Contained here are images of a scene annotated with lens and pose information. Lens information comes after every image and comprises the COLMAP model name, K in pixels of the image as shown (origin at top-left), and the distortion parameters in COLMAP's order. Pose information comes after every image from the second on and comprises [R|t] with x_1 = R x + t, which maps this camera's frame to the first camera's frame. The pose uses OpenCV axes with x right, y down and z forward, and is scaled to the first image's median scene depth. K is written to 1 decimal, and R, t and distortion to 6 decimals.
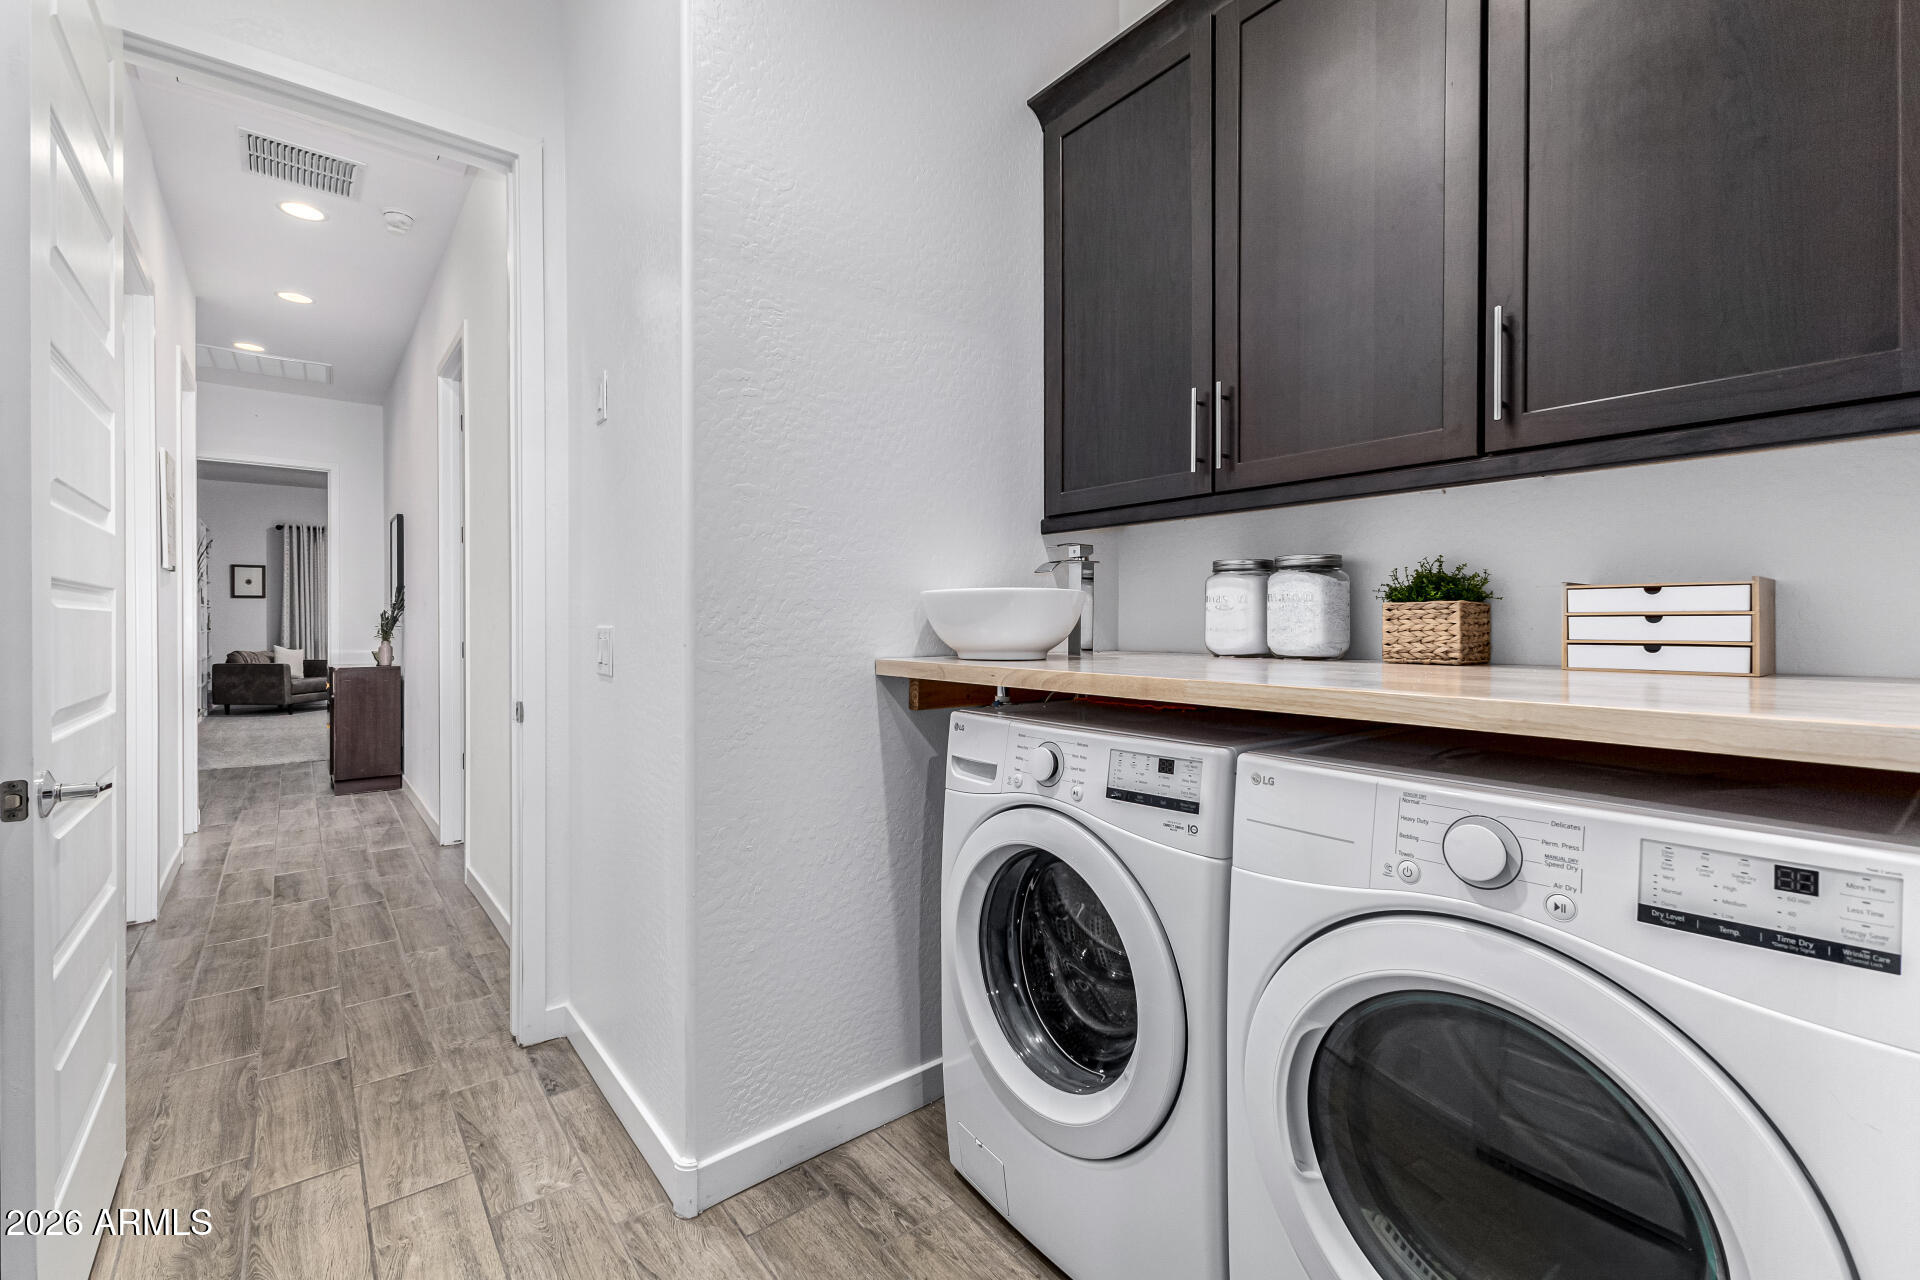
lens RADIAL K [[833.1, 0, 956.5], [0, 833.1, 628.2], [0, 0, 1]] dist [0.011768, -0.000117]
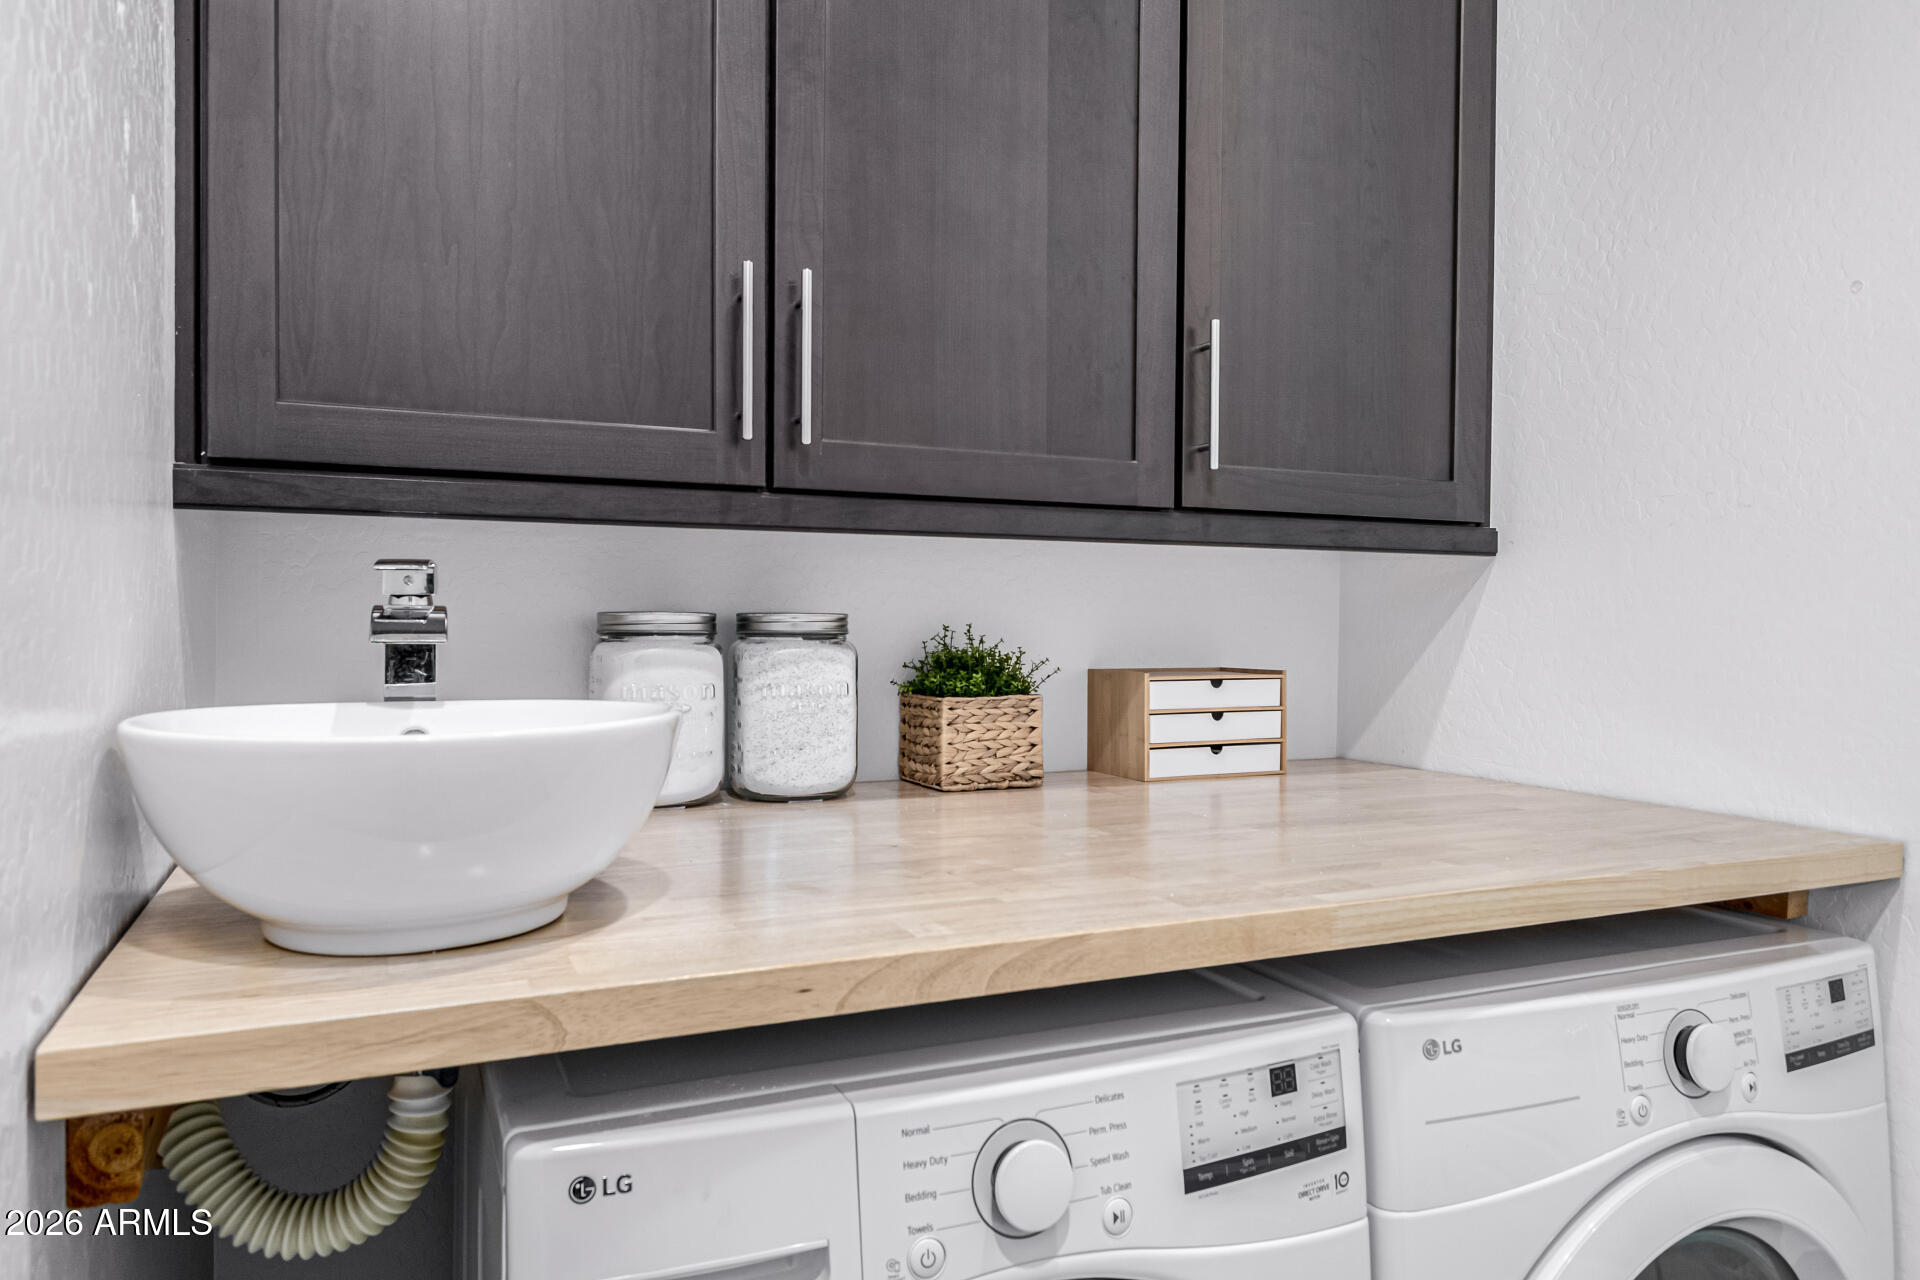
lens RADIAL K [[1245.5, 0, 960.0], [0, 1245.5, 640.0], [0, 0, 1]] dist [0.011955, 0.002829]
pose [[0.236076, -0.013209, 0.971645, -0.492334], [0.000193, 0.999908, 0.013546, -0.105826], [-0.971734, -0.003010, 0.236057, 0.926960]]
